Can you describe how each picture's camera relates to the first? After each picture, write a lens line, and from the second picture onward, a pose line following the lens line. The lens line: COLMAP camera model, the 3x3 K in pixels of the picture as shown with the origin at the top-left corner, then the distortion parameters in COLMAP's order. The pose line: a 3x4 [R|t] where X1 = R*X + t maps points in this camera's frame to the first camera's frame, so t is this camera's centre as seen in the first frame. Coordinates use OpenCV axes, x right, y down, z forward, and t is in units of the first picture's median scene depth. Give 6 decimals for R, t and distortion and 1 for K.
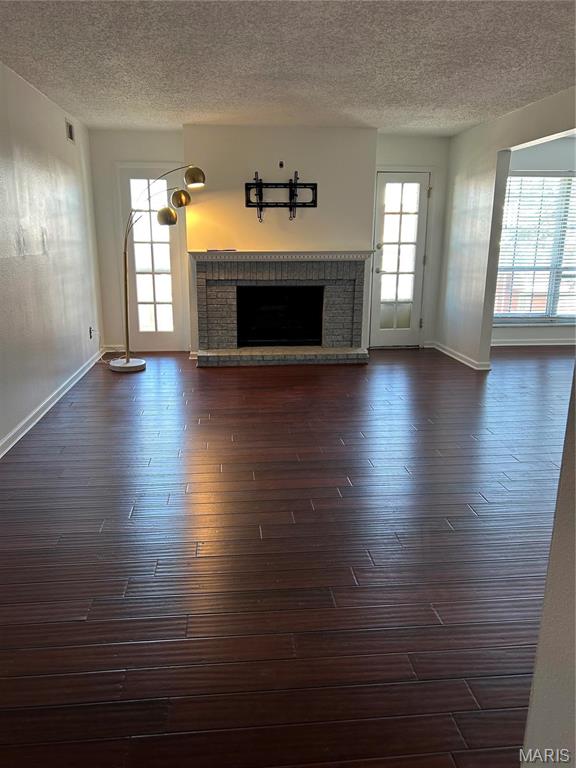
lens RADIAL K [[571.8, 0, 290.1], [0, 571.8, 387.4], [0, 0, 1]] dist [0.063072, -0.086498]
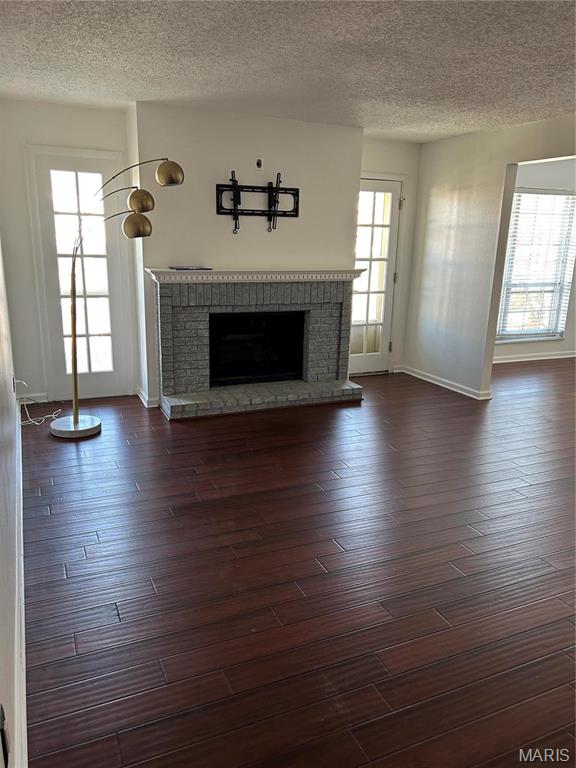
lens RADIAL K [[571.8, 0, 290.1], [0, 571.8, 387.4], [0, 0, 1]] dist [0.063072, -0.086498]
pose [[0.945878, -0.062698, 0.318409, -0.245416], [0.060843, 0.998023, 0.015778, -0.079864], [-0.318768, 0.004448, 0.947822, 0.211933]]
